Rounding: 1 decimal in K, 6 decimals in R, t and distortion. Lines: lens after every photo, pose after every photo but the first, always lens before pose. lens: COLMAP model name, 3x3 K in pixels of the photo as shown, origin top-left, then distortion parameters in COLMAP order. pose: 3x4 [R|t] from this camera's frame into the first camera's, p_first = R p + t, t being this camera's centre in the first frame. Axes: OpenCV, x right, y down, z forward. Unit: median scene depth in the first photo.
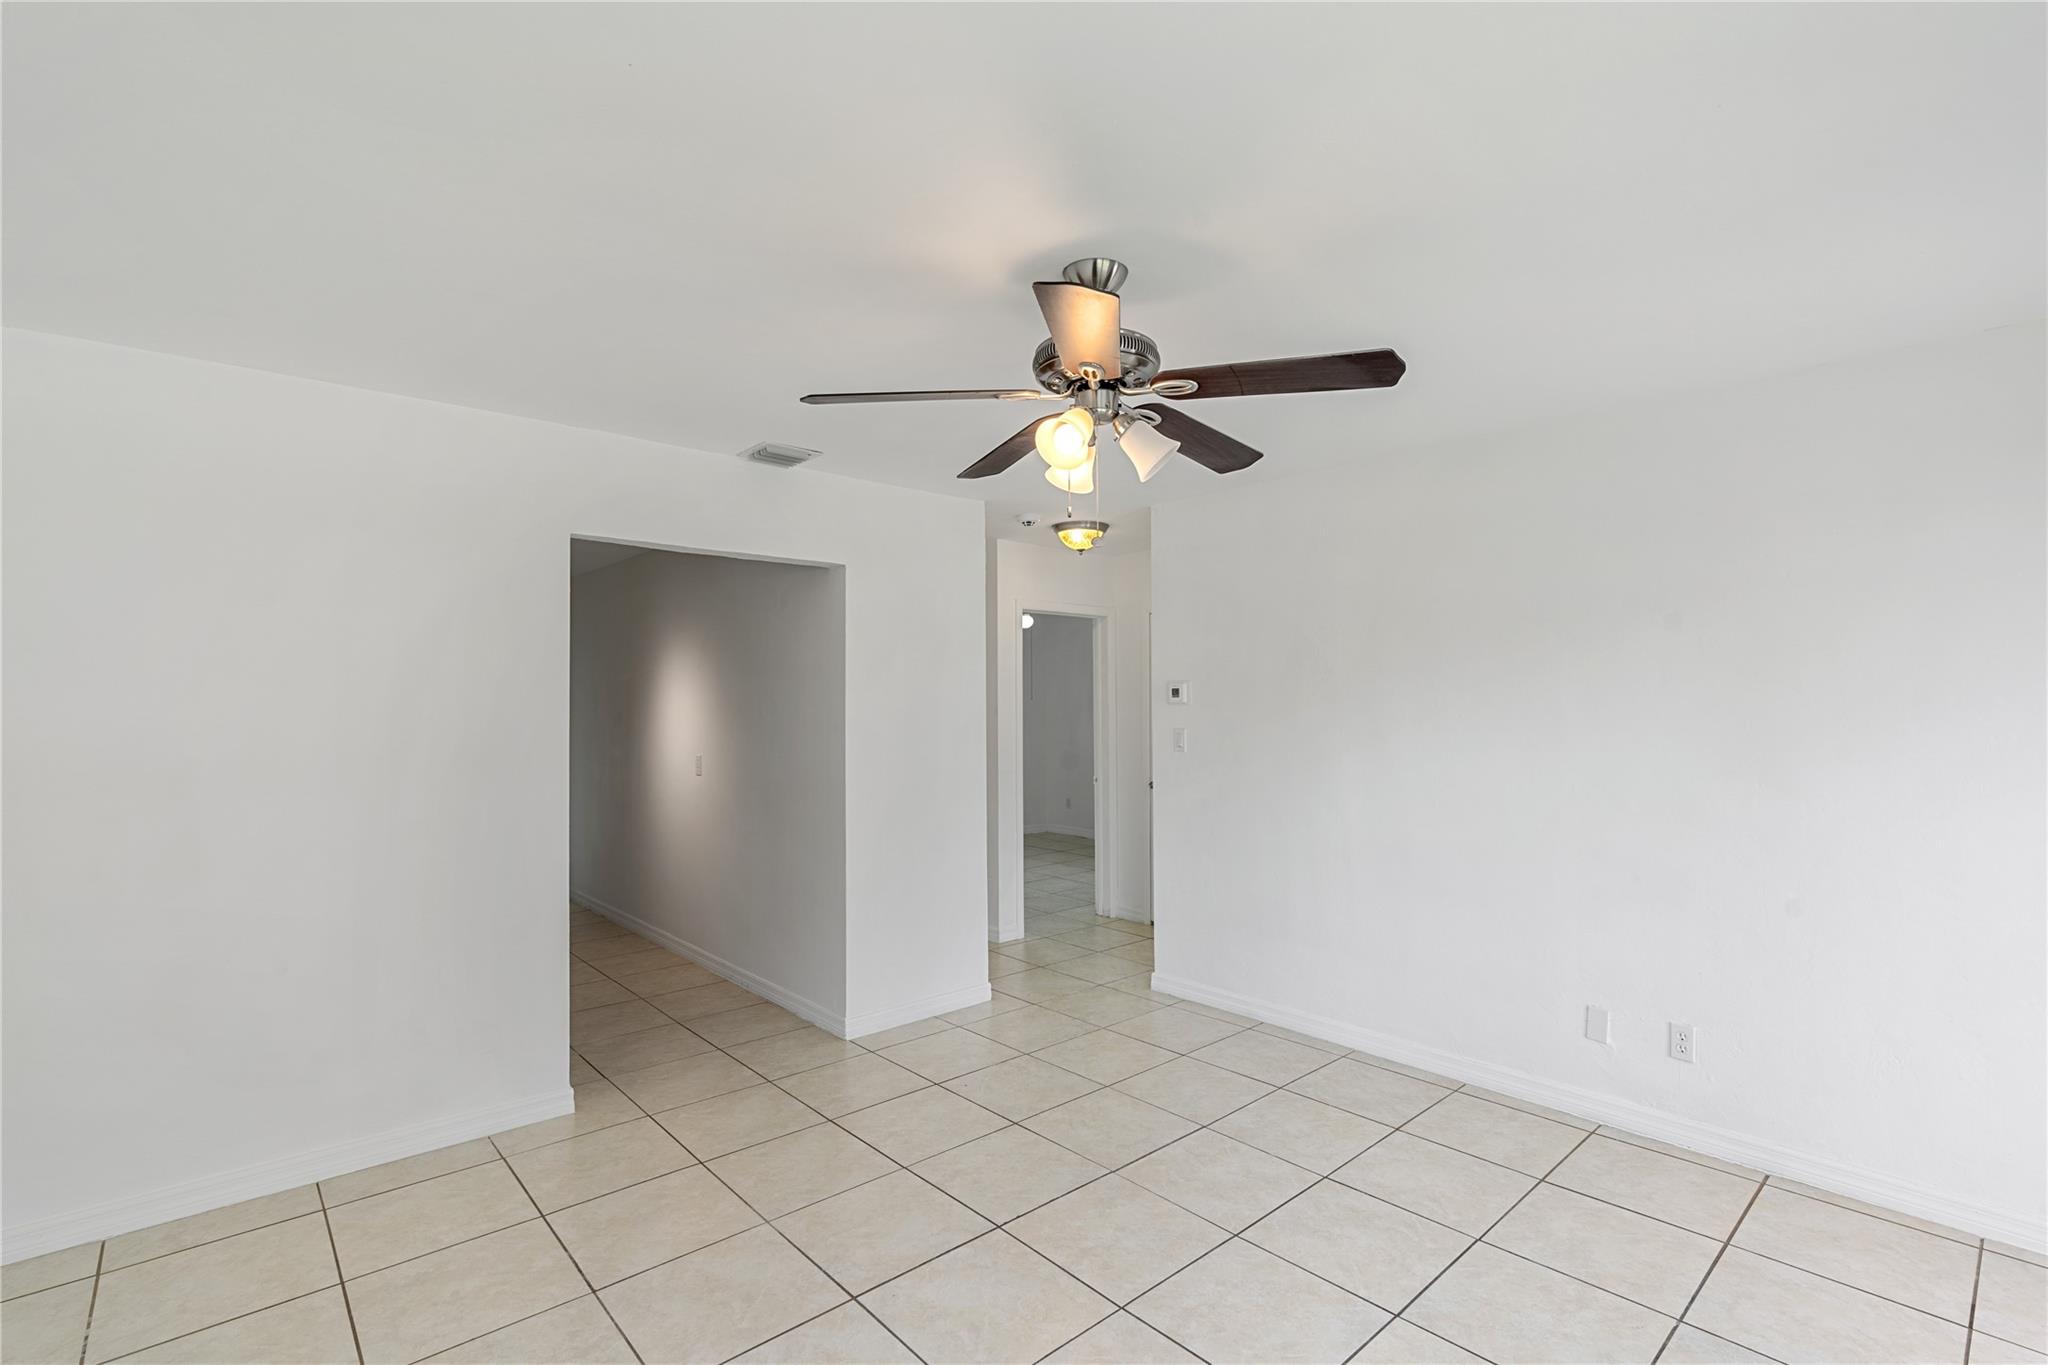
lens RADIAL K [[933.1, 0, 1022.0], [0, 933.1, 702.2], [0, 0, 1]] dist [0.004482, 0.000468]
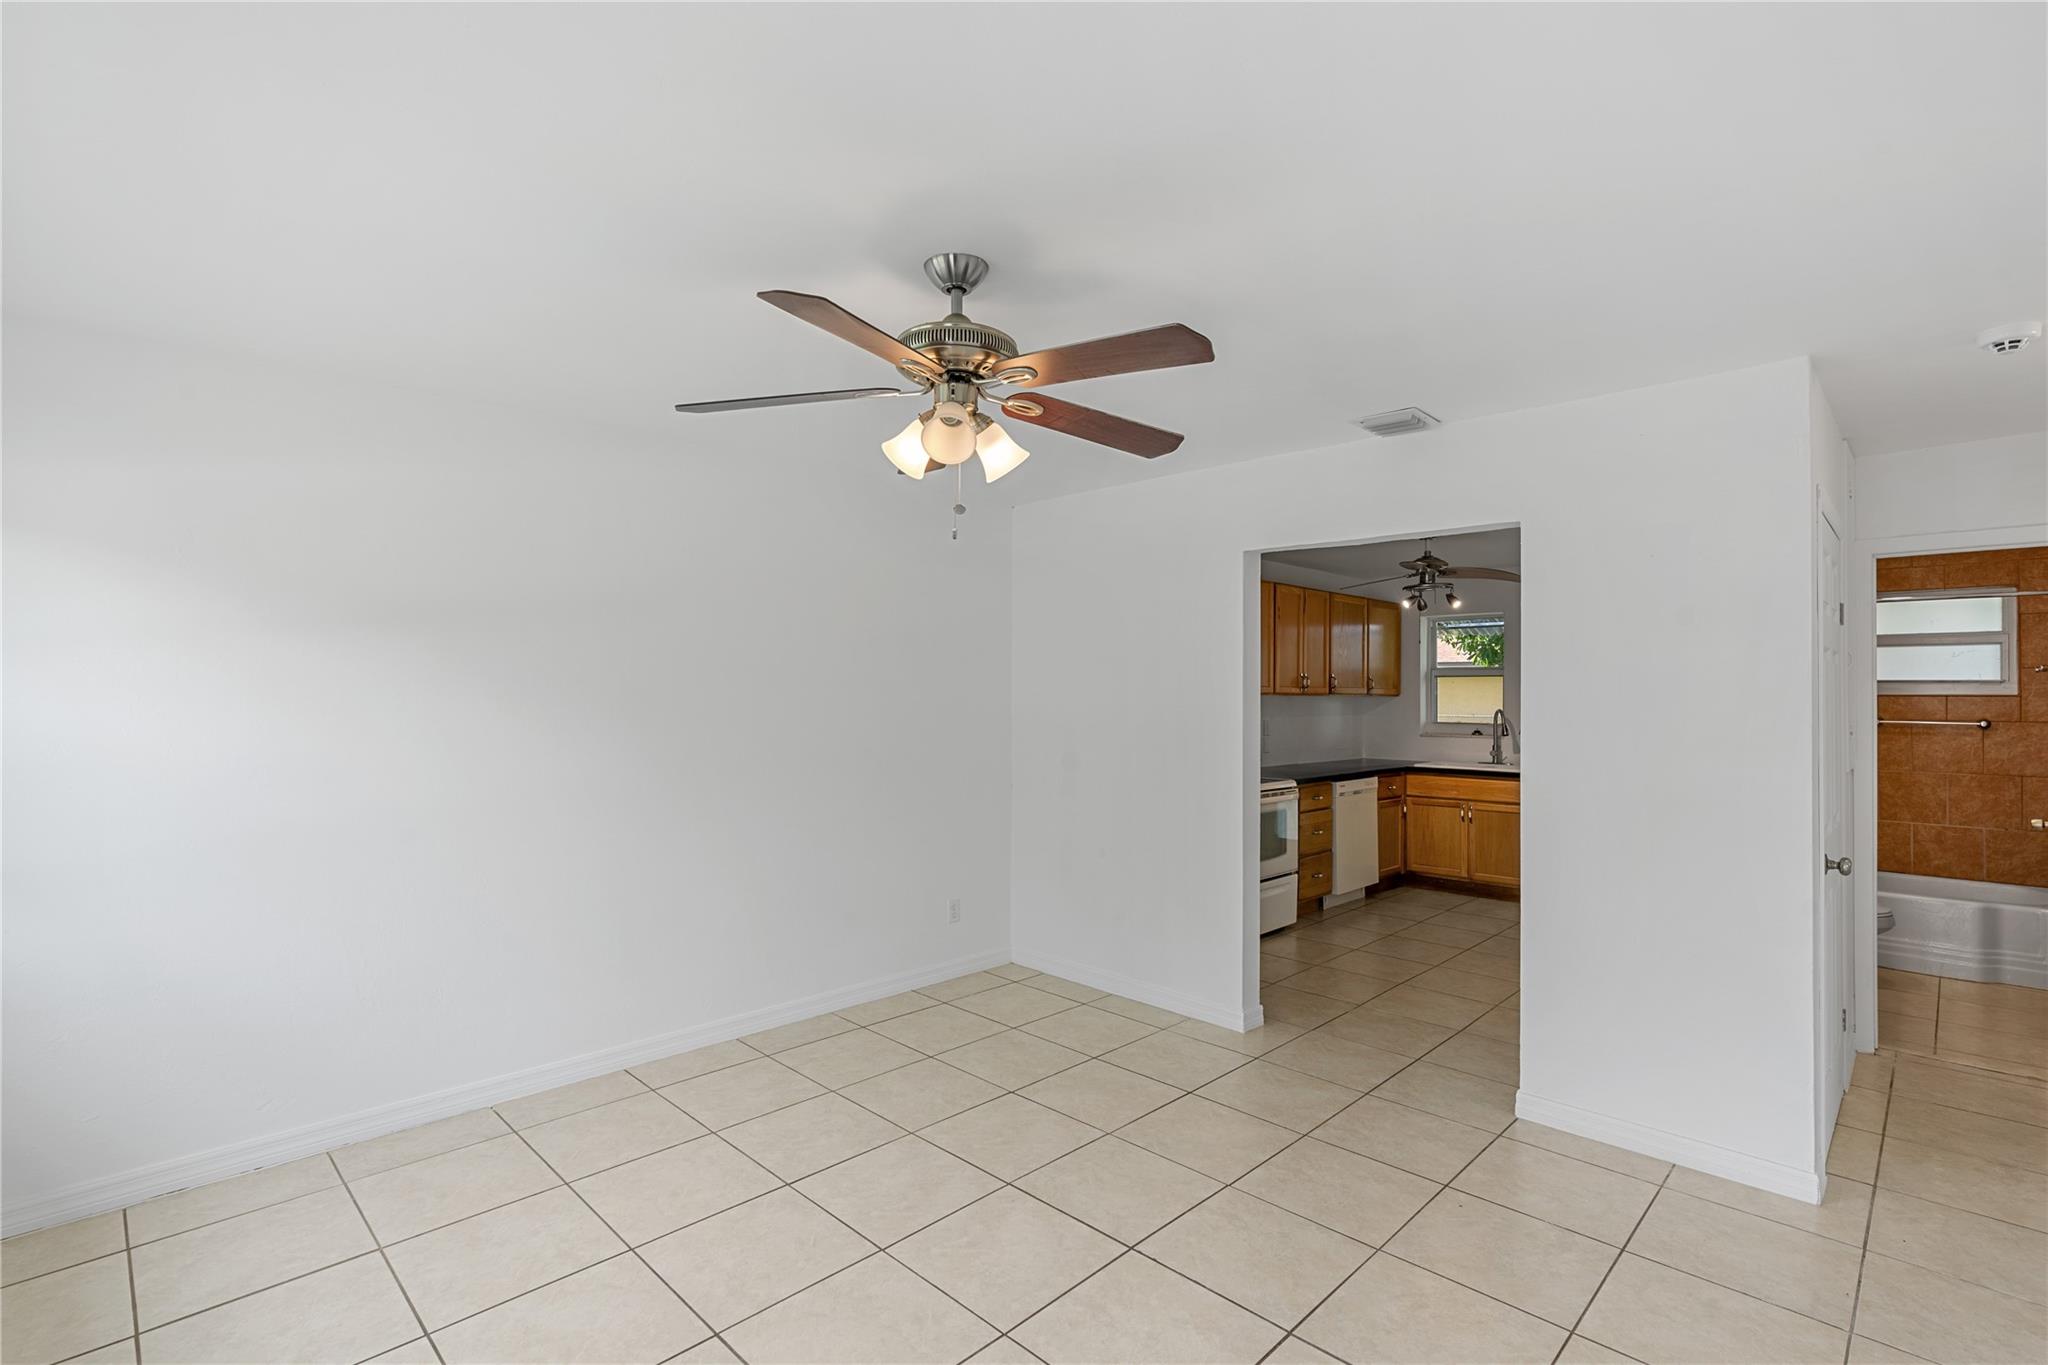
lens RADIAL K [[933.1, 0, 1021.7], [0, 933.1, 678.7], [0, 0, 1]] dist [0.004482, 0.000468]
pose [[0.057569, -0.018507, -0.998170, 0.720312], [0.002039, 0.999828, -0.018420, 0.005792], [0.998339, -0.000975, 0.057597, 0.658649]]
